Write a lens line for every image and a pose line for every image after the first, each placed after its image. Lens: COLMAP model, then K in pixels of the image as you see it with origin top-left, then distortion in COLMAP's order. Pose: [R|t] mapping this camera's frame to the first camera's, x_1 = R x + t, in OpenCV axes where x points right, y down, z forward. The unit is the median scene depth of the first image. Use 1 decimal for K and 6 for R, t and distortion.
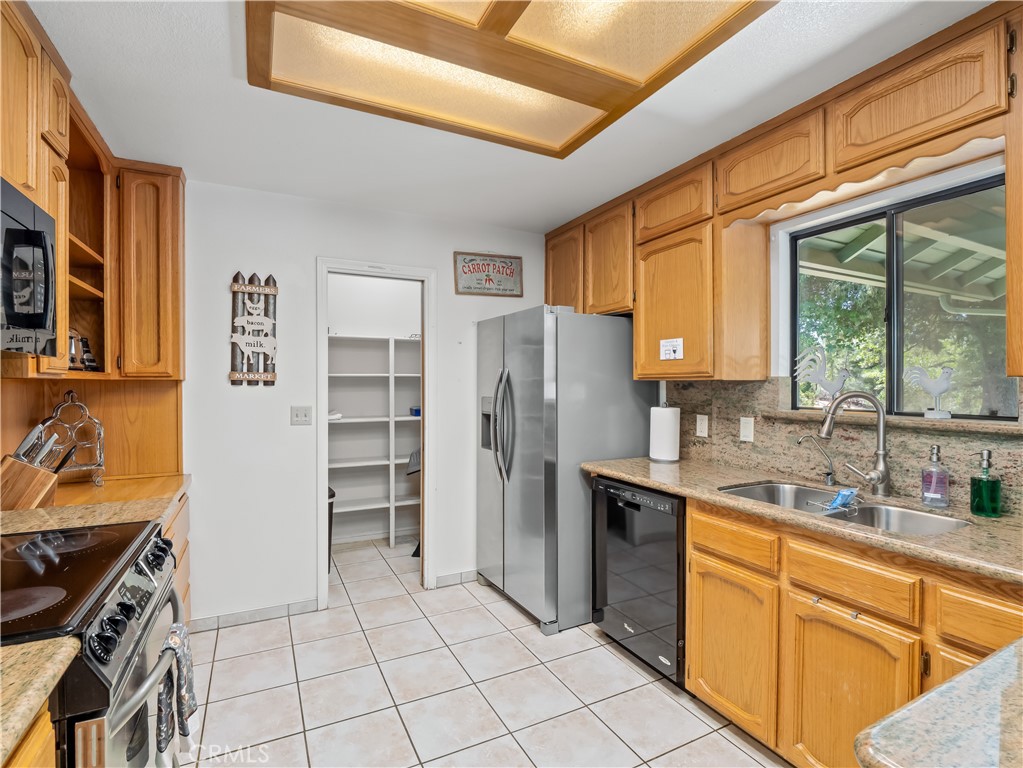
lens RADIAL K [[492.2, 0, 495.3], [0, 492.2, 385.2], [0, 0, 1]] dist [-0.002132, -0.000445]
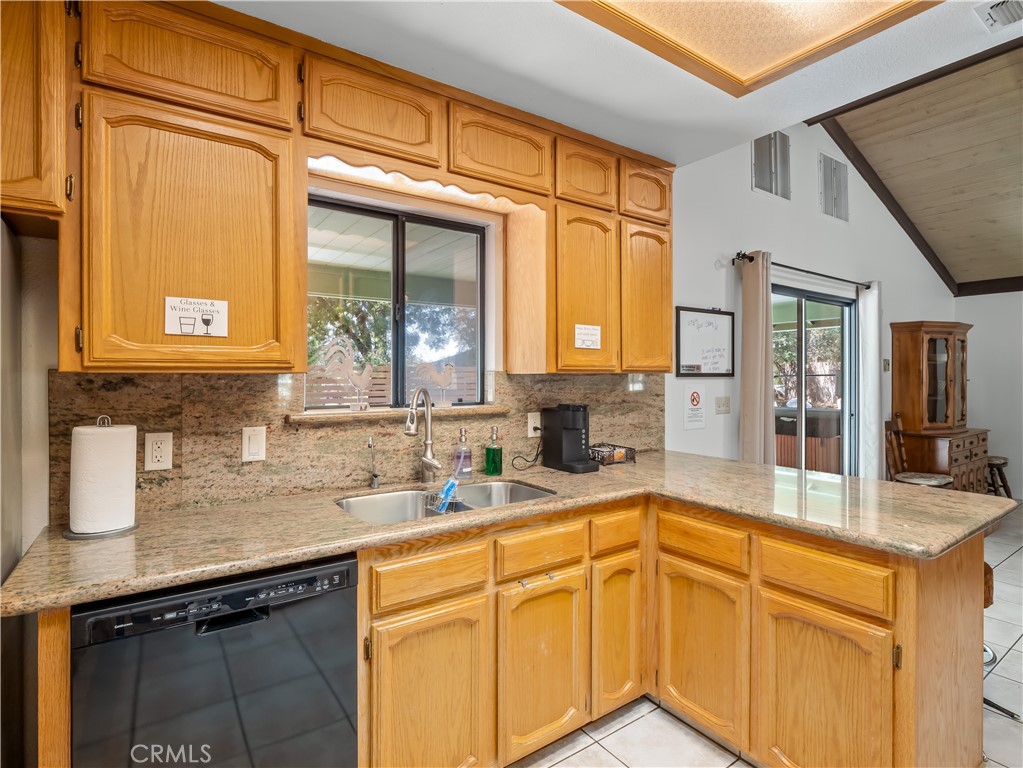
lens RADIAL K [[518.3, 0, 510.8], [0, 518.3, 375.5], [0, 0, 1]] dist [-0.002275, -0.001082]
pose [[-0.154300, 0.005476, 0.988009, -0.297825], [0.006178, 0.999970, -0.004578, -0.002626], [-0.988005, 0.005397, -0.154330, 0.805974]]
